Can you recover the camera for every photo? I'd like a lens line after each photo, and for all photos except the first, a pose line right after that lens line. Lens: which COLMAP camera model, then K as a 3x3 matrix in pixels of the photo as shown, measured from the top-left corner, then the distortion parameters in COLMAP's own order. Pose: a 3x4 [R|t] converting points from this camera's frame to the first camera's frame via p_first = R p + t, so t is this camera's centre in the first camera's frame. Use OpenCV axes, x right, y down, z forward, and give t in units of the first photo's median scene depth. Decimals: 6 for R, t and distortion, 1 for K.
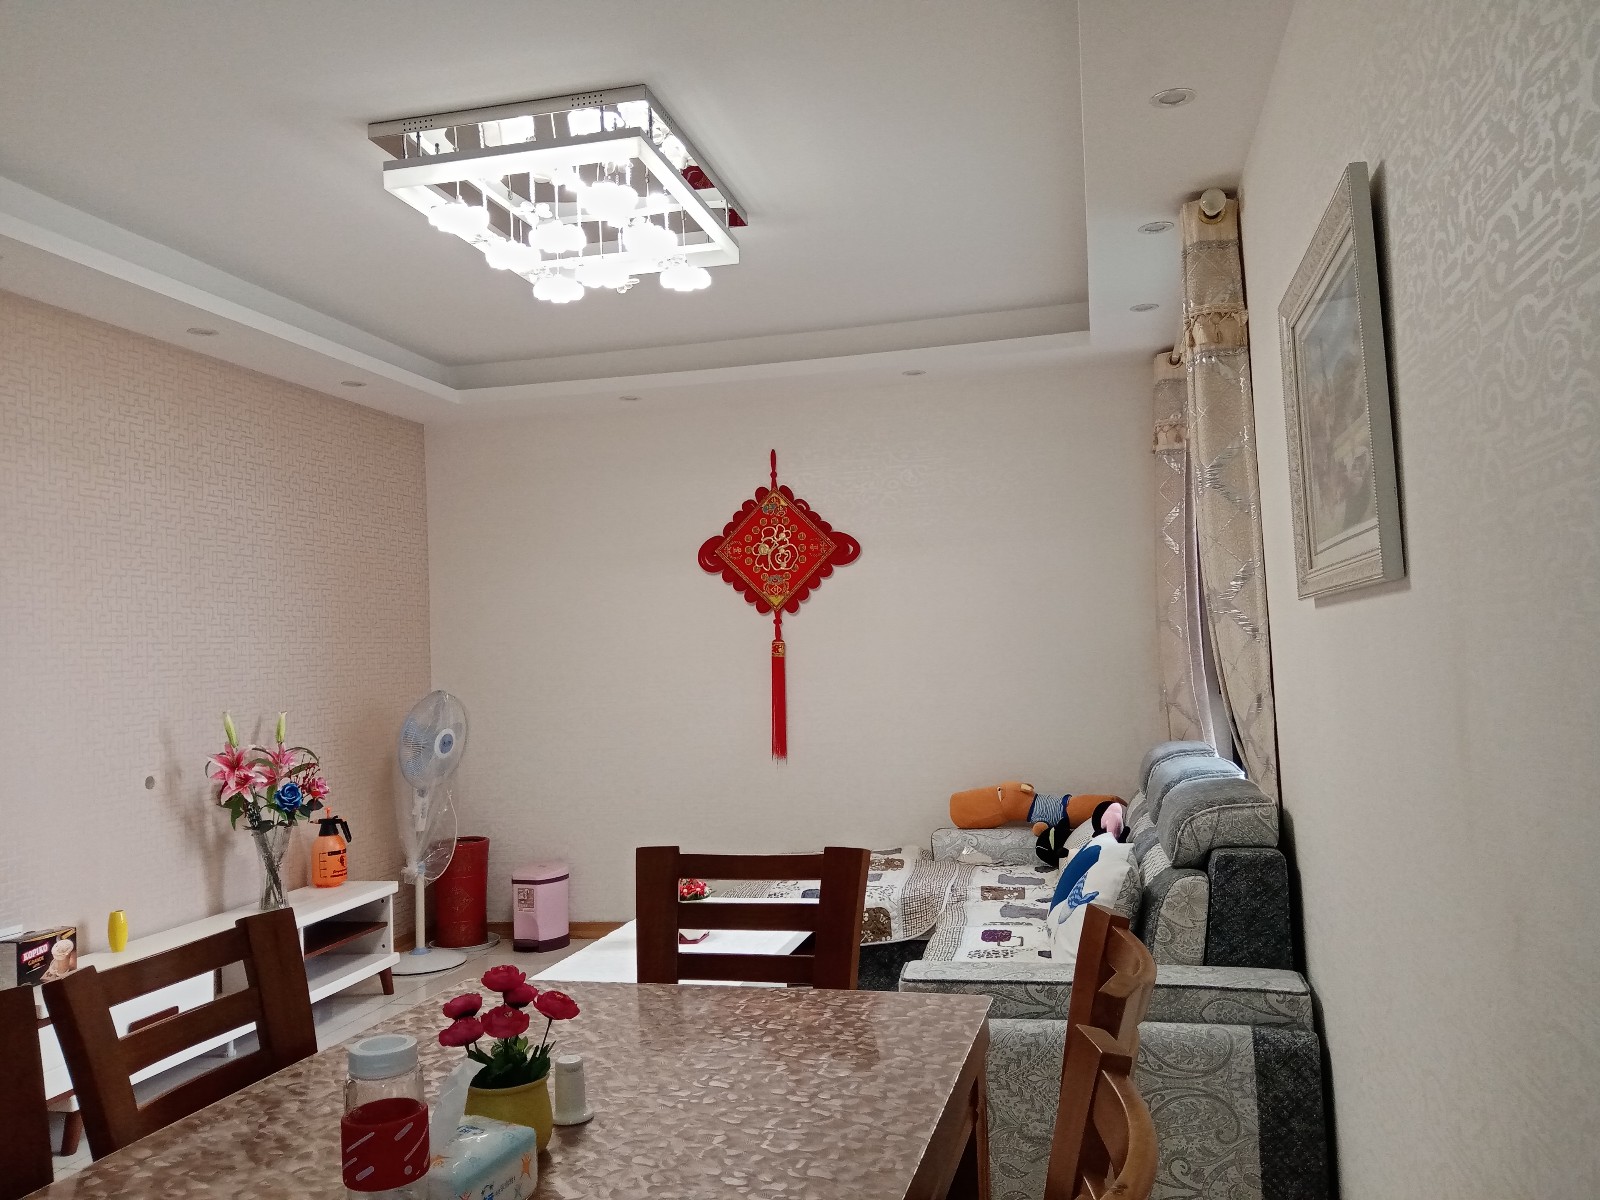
lens RADIAL K [[1257.0, 0, 804.6], [0, 1257.0, 589.6], [0, 0, 1]] dist [0.026078, -0.002310]
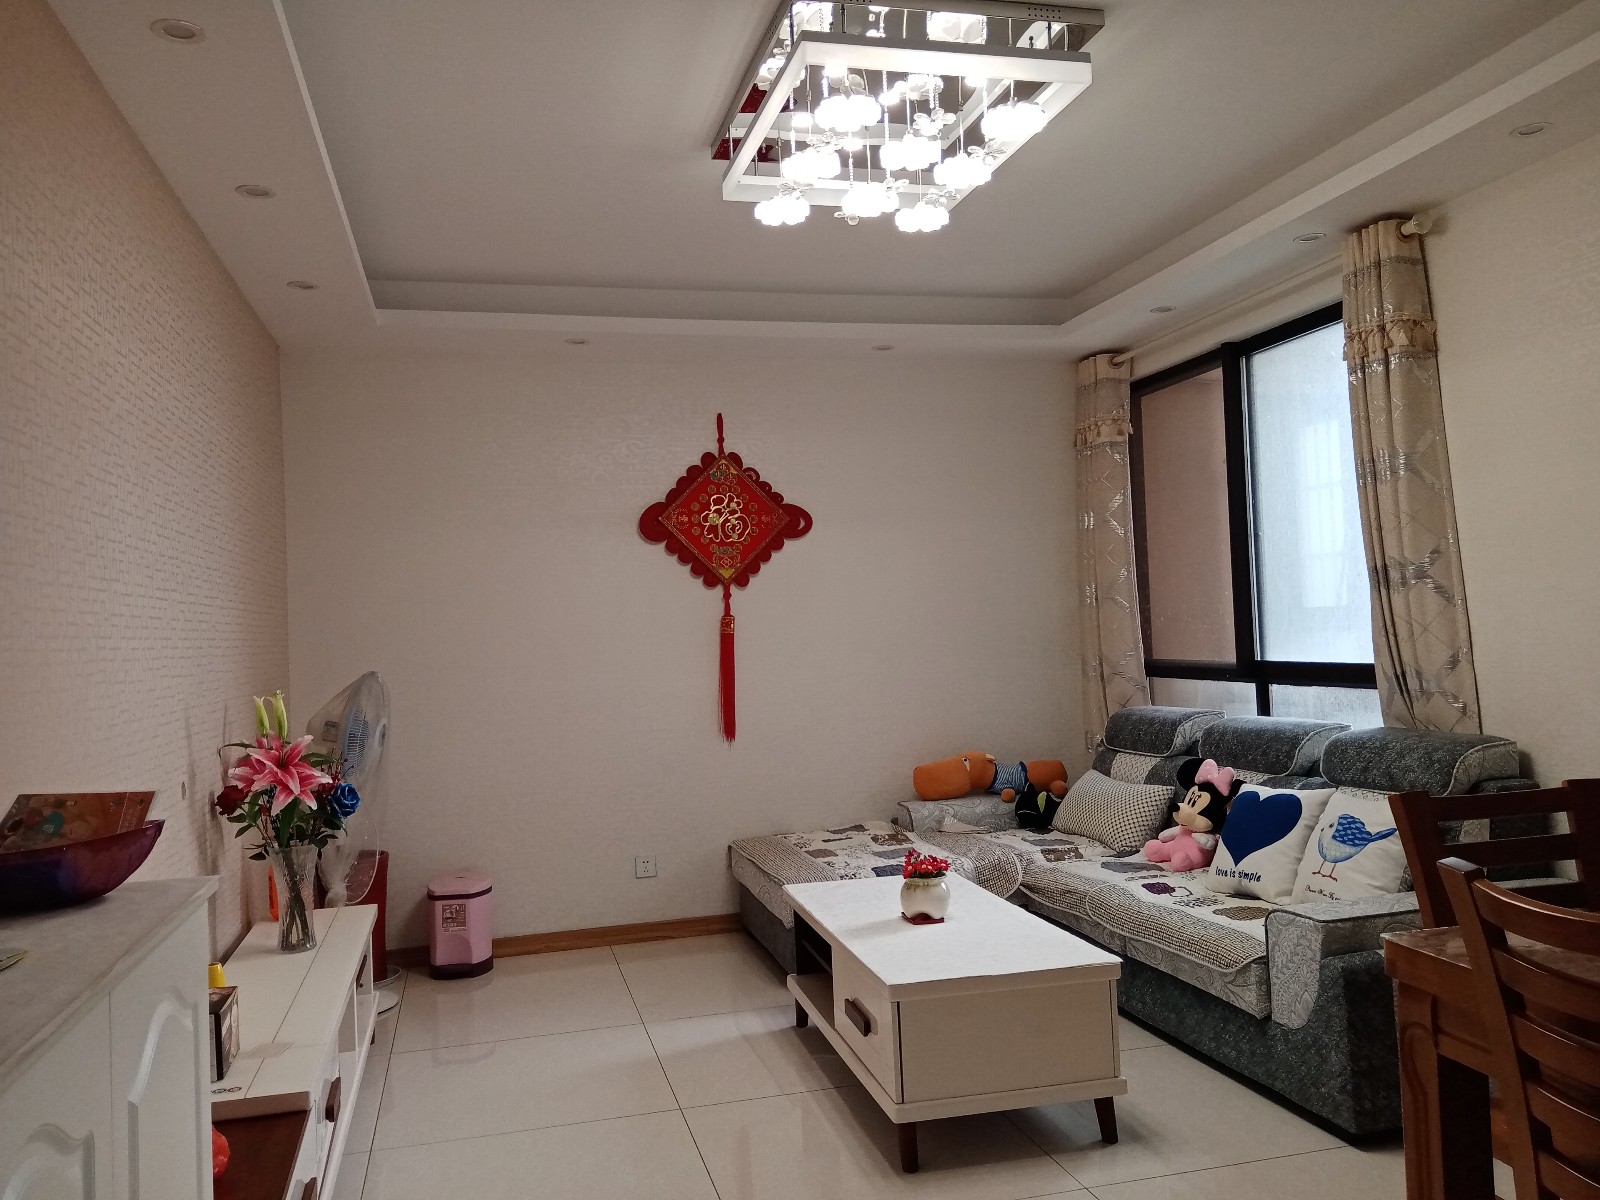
lens RADIAL K [[1257.0, 0, 799.6], [0, 1257.0, 603.8], [0, 0, 1]] dist [0.026078, -0.002310]
pose [[0.885179, 0.011815, 0.465100, -0.412434], [-0.017319, 0.999821, 0.007562, 0.023165], [-0.464928, -0.014749, 0.885226, 0.139372]]
